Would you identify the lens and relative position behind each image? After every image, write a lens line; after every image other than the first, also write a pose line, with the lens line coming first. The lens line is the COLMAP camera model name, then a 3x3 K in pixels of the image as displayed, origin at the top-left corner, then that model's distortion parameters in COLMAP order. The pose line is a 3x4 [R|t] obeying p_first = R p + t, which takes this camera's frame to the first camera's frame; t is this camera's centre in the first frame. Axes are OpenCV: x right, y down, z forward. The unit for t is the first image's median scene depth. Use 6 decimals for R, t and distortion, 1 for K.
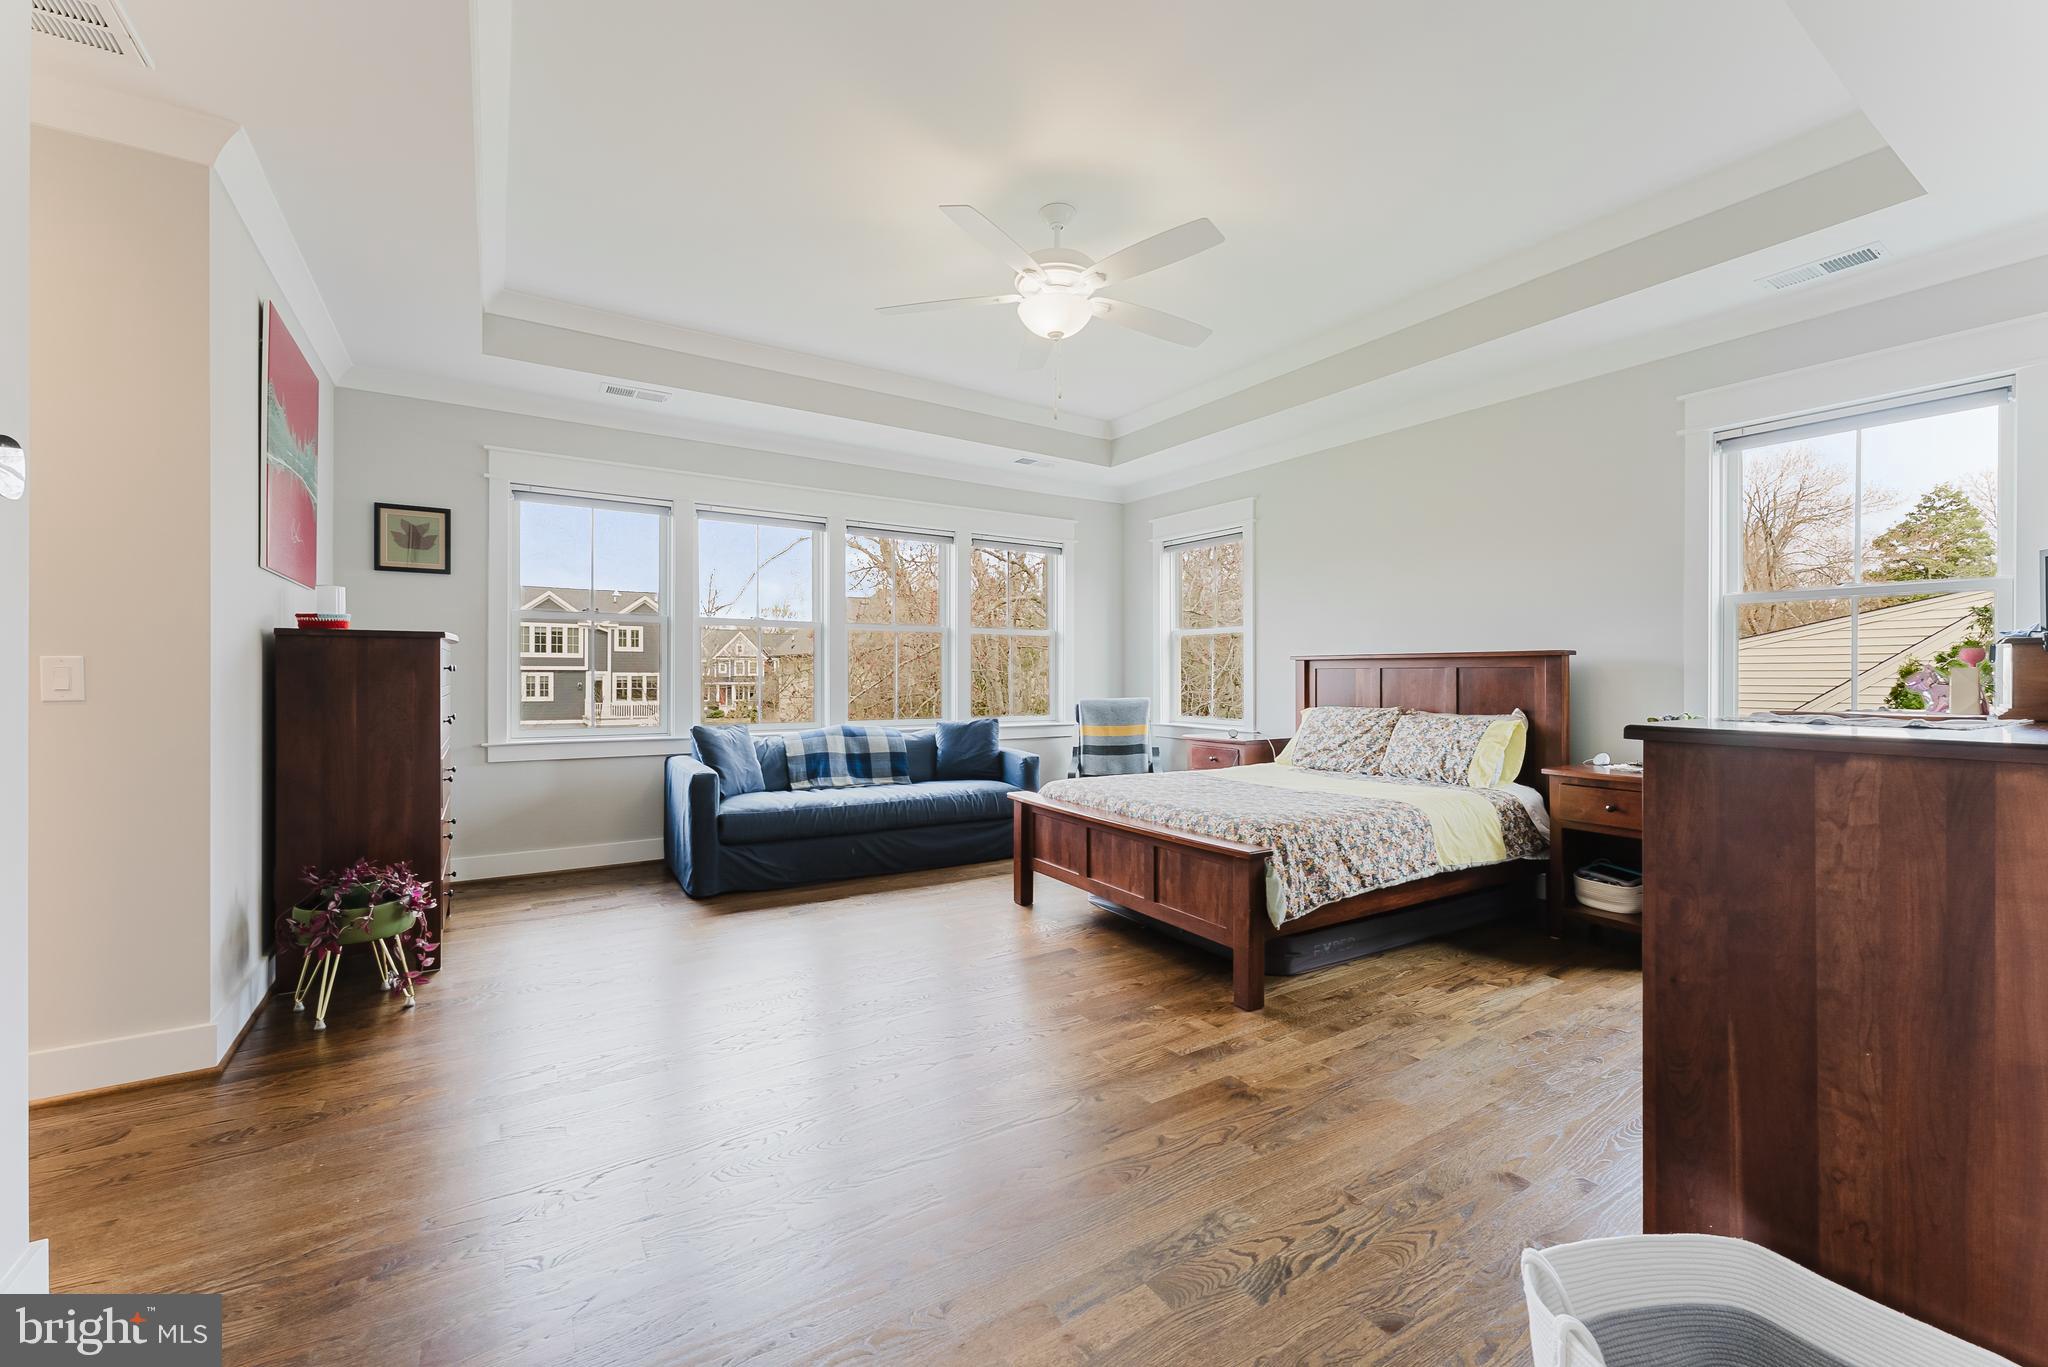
lens RADIAL K [[822.6, 0, 1065.4], [0, 822.6, 681.0], [0, 0, 1]] dist [-0.001998, 0.001329]
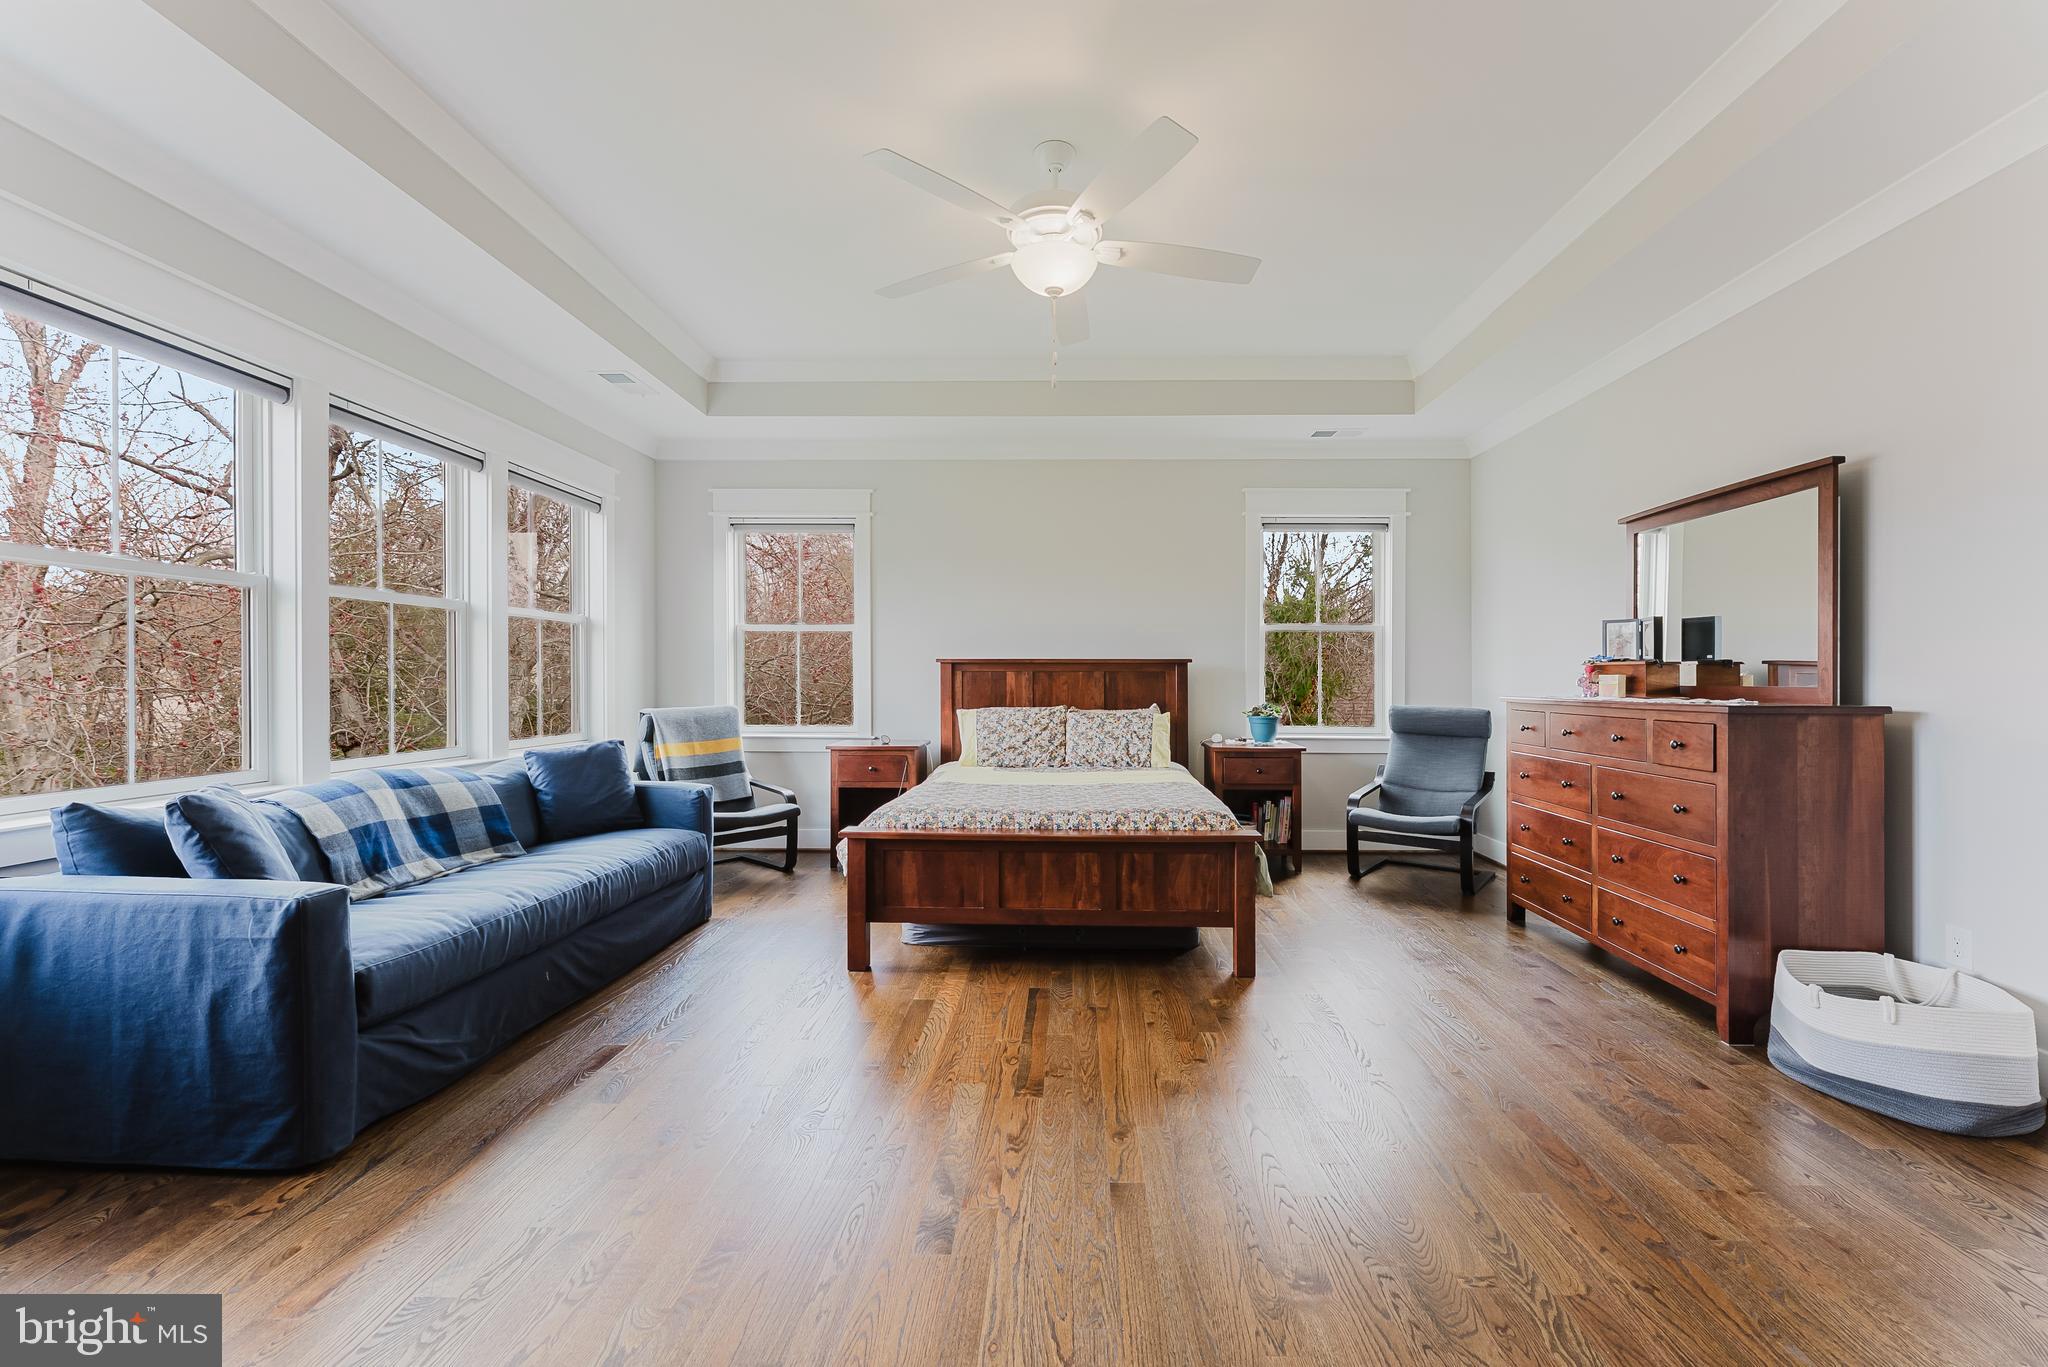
lens RADIAL K [[822.6, 0, 1030.4], [0, 822.6, 683.0], [0, 0, 1]] dist [-0.001998, 0.001329]
pose [[0.571976, -0.007056, 0.820240, -0.550359], [0.005388, 0.999974, 0.004845, -0.005264], [-0.820253, 0.001648, 0.571999, 0.382344]]
